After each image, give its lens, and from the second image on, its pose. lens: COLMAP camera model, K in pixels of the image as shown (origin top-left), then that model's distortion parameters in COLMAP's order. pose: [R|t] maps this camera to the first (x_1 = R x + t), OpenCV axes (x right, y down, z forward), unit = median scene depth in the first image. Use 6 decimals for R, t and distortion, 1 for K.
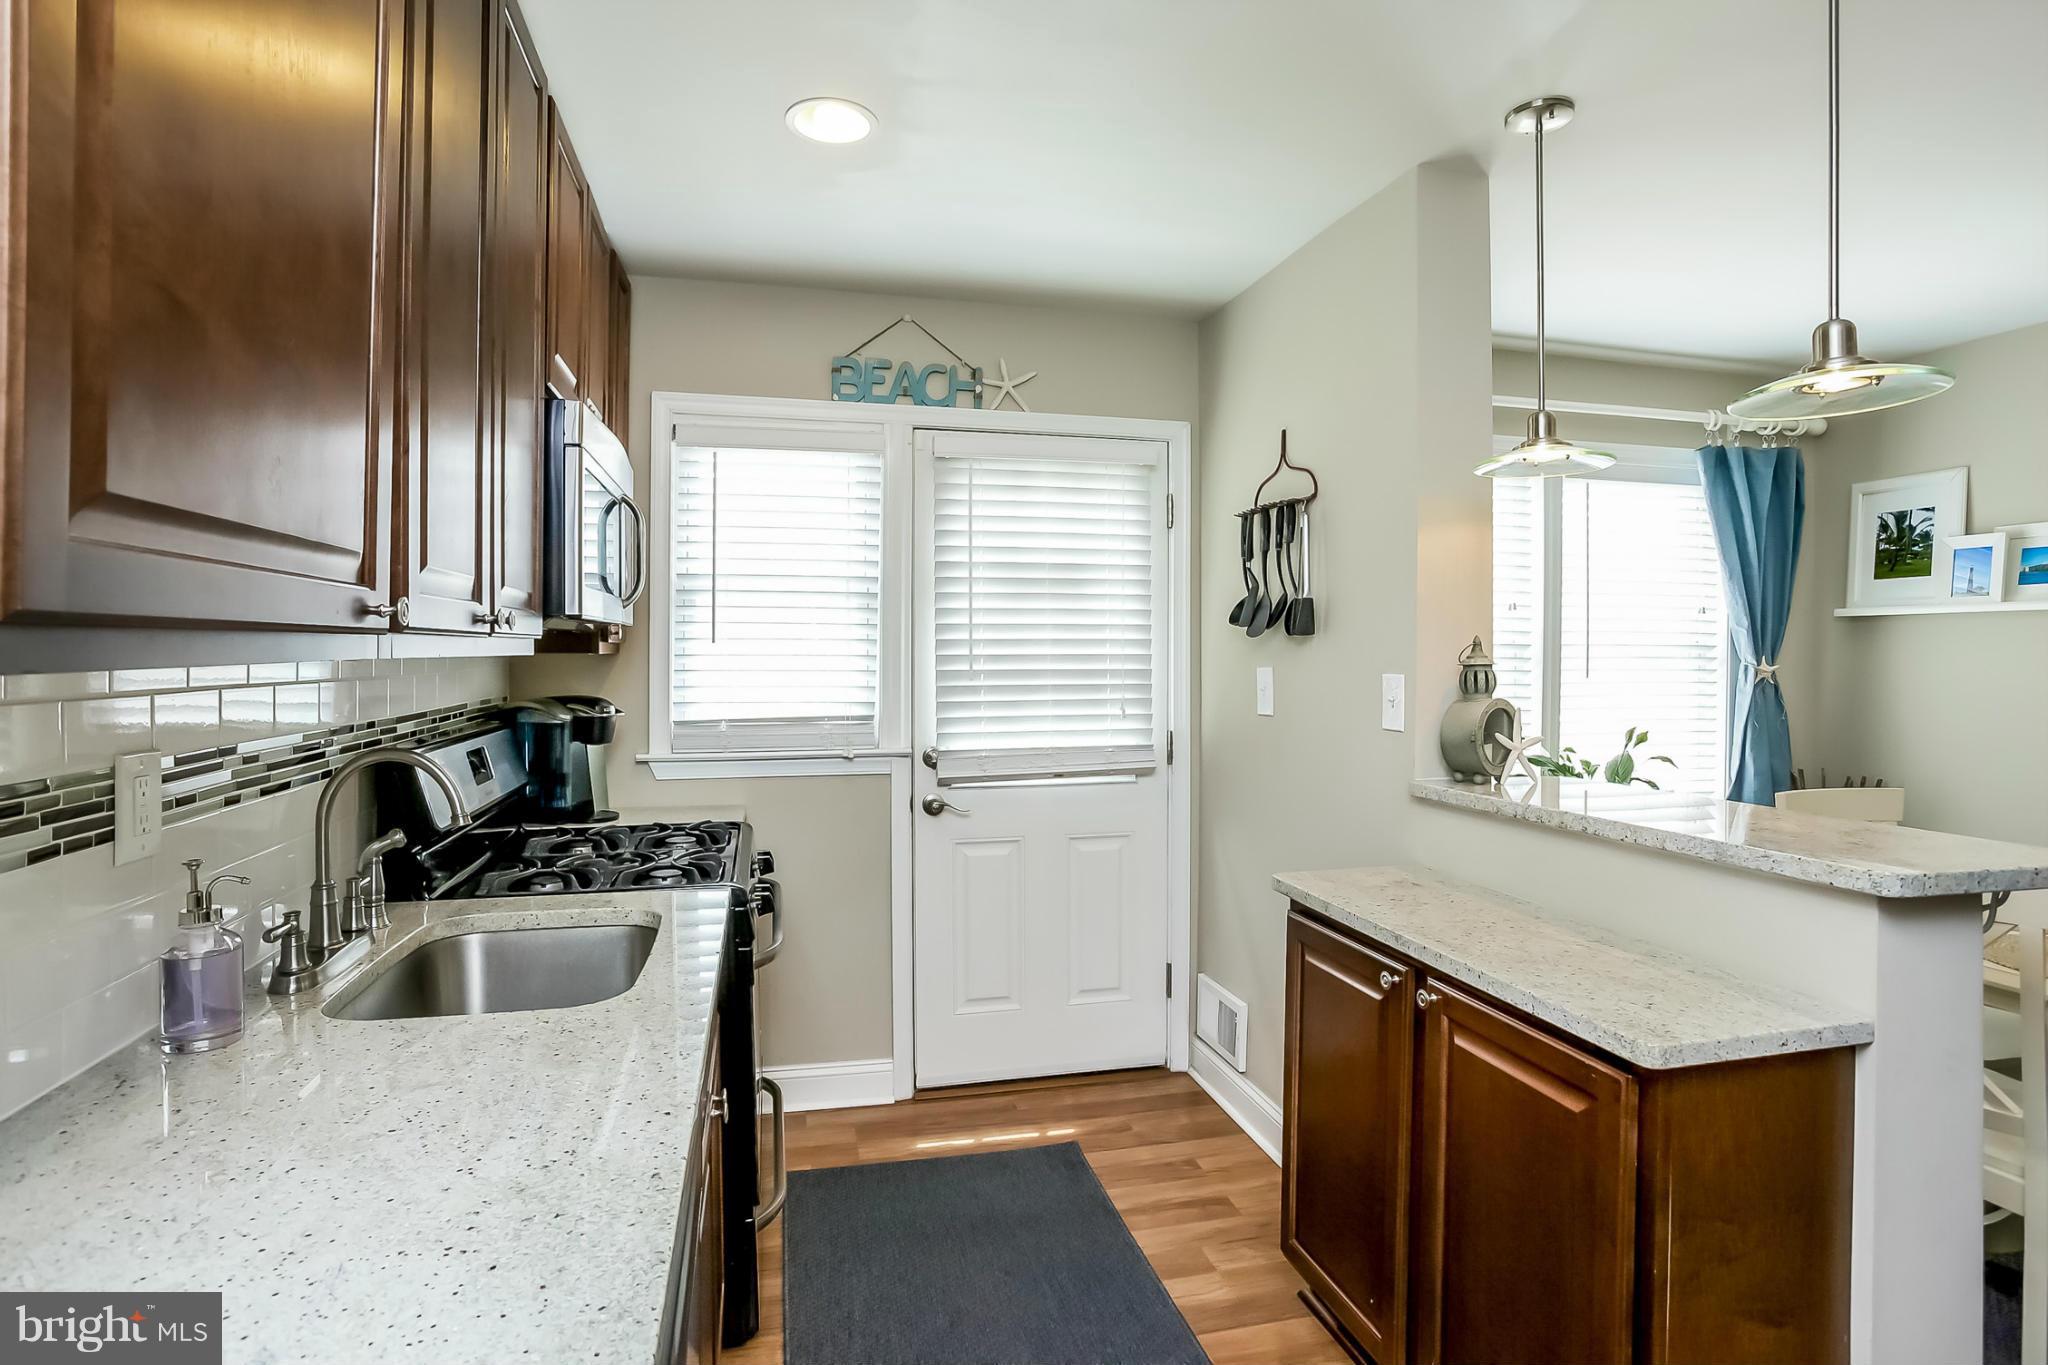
lens RADIAL K [[1030.8, 0, 1036.0], [0, 1030.8, 672.0], [0, 0, 1]] dist [-0.031868, 0.013033]
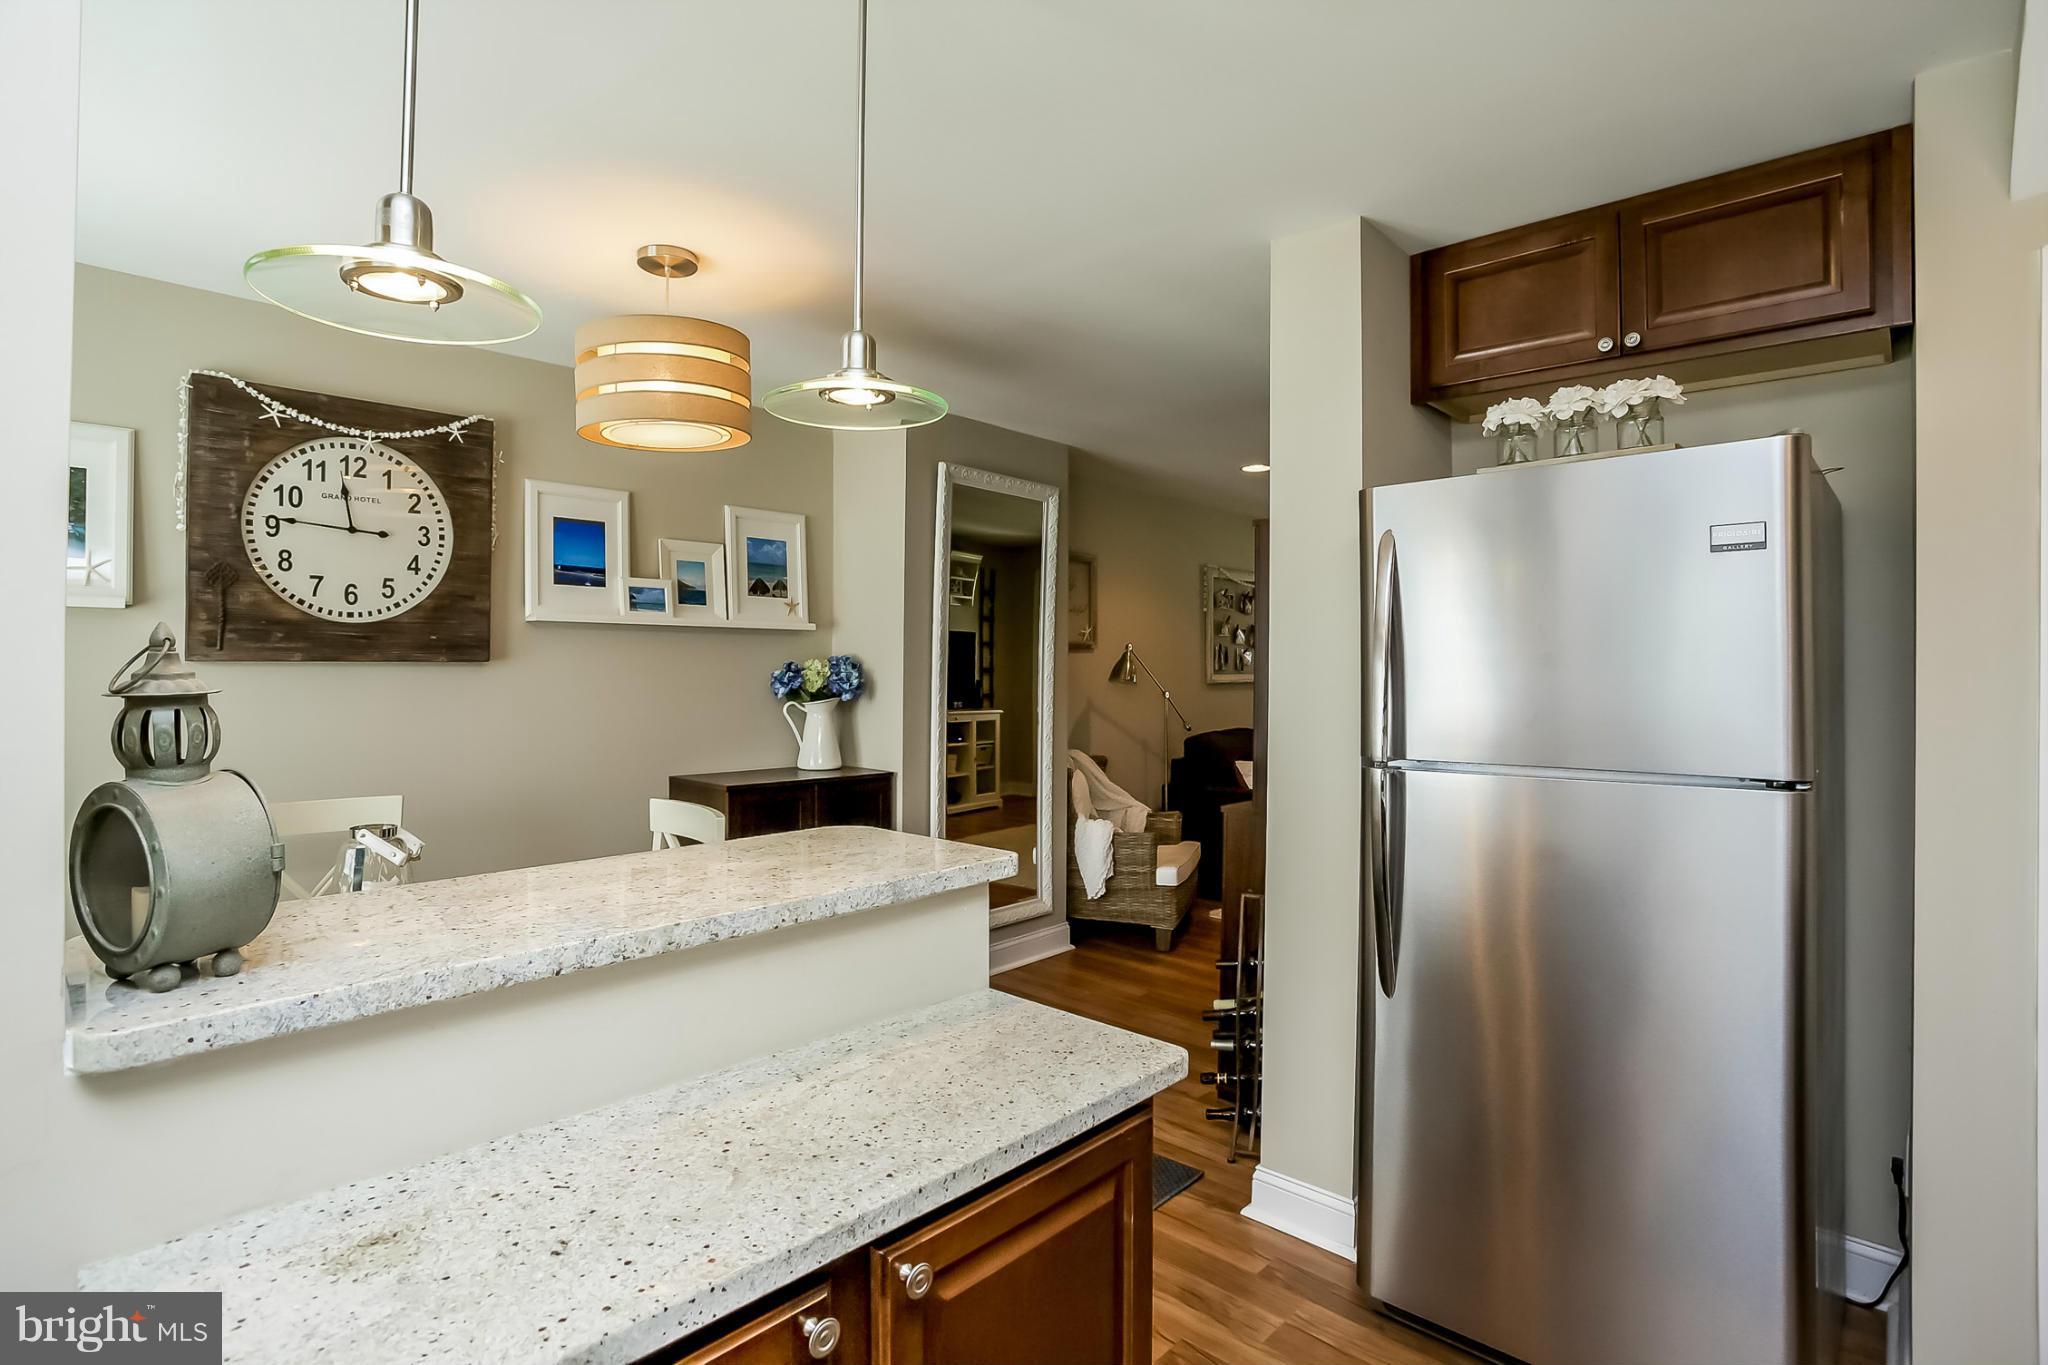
lens RADIAL K [[1030.8, 0, 1002.5], [0, 1030.8, 655.7], [0, 0, 1]] dist [-0.031868, 0.013033]
pose [[-0.529422, 0.000493, 0.848358, -0.069040], [0.009743, 0.999937, 0.005500, -0.016455], [-0.848303, 0.011177, -0.529394, 0.680401]]
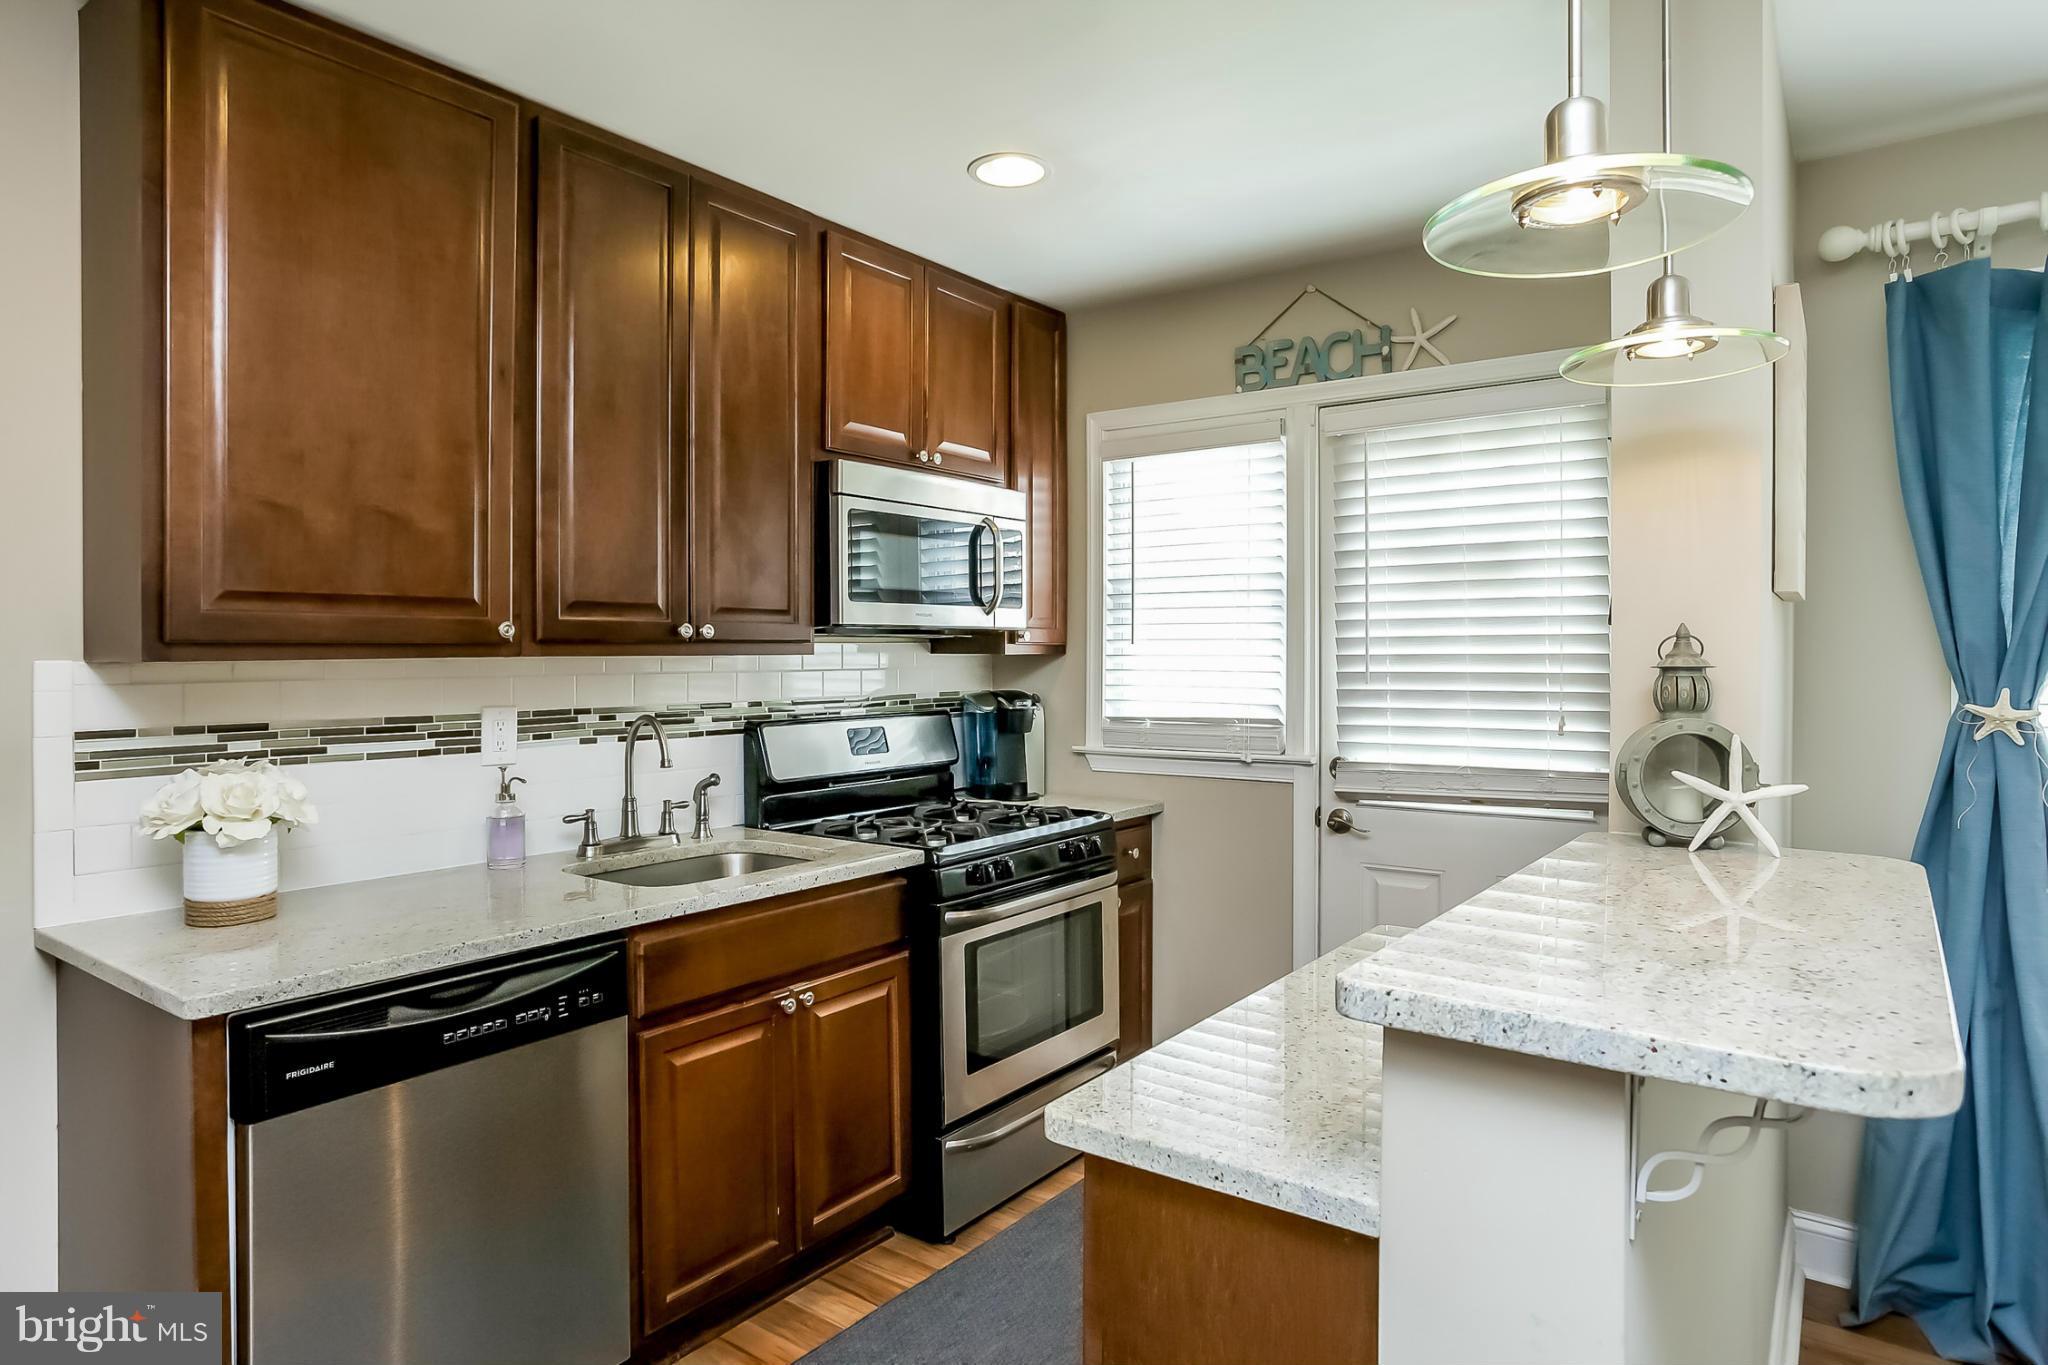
lens RADIAL K [[1177.2, 0, 1024.9], [0, 1177.2, 656.6], [0, 0, 1]] dist [-0.036975, 0.022936]
pose [[0.635754, -0.000751, -0.771891, 0.524604], [-0.011624, 0.999877, -0.010546, -0.001048], [0.771804, 0.015677, 0.635667, 0.138491]]
